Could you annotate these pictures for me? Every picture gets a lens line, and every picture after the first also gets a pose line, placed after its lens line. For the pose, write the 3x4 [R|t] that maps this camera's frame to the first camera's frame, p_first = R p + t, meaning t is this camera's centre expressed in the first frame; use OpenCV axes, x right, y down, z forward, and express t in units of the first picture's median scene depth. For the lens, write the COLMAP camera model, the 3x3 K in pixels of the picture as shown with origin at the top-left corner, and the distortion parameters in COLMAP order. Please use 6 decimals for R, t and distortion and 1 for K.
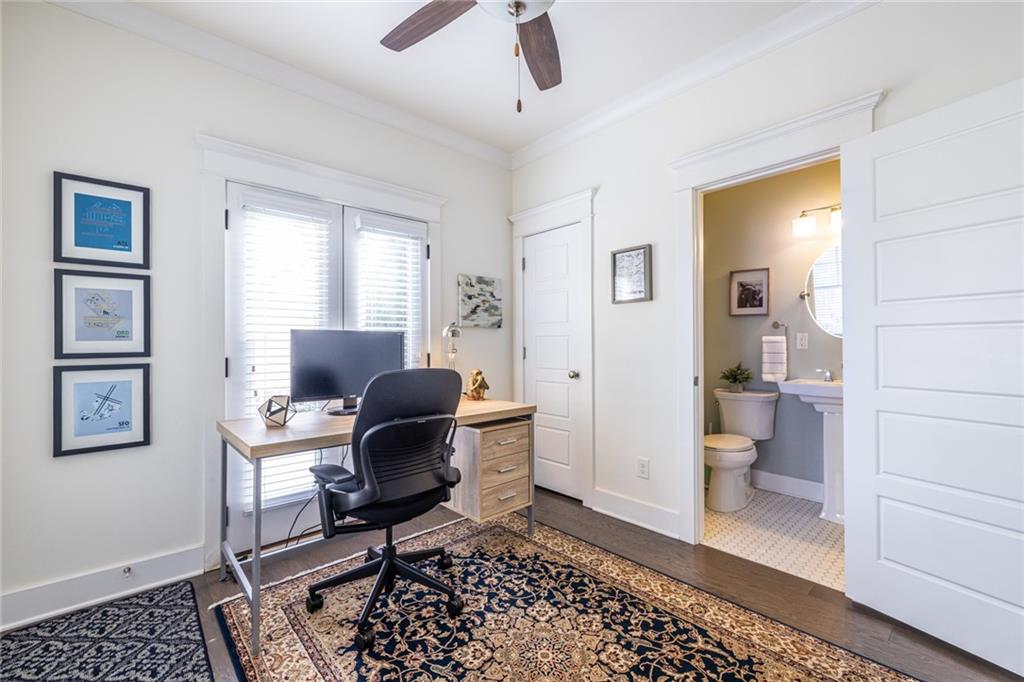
lens RADIAL K [[430.9, 0, 511.8], [0, 430.9, 345.3], [0, 0, 1]] dist [0.001536, 0.000032]
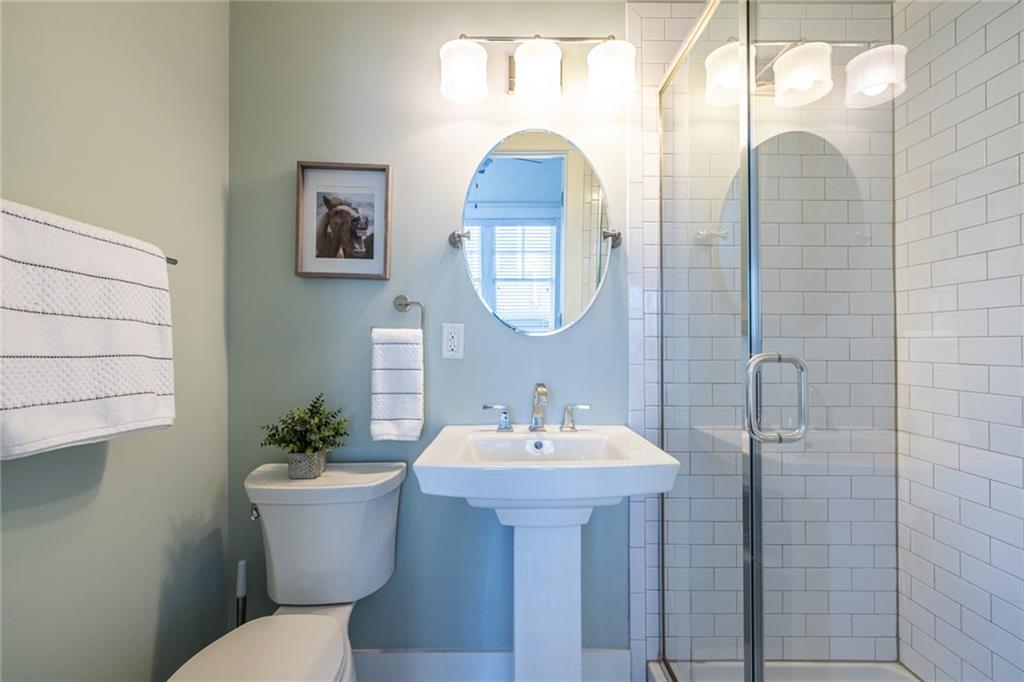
lens RADIAL K [[430.9, 0, 512.8], [0, 430.9, 345.1], [0, 0, 1]] dist [0.001536, 0.000032]
pose [[0.671434, 0.010627, 0.740988, 0.370406], [-0.002945, 0.999928, -0.011672, -0.000700], [-0.741058, 0.005654, 0.671417, 0.631049]]
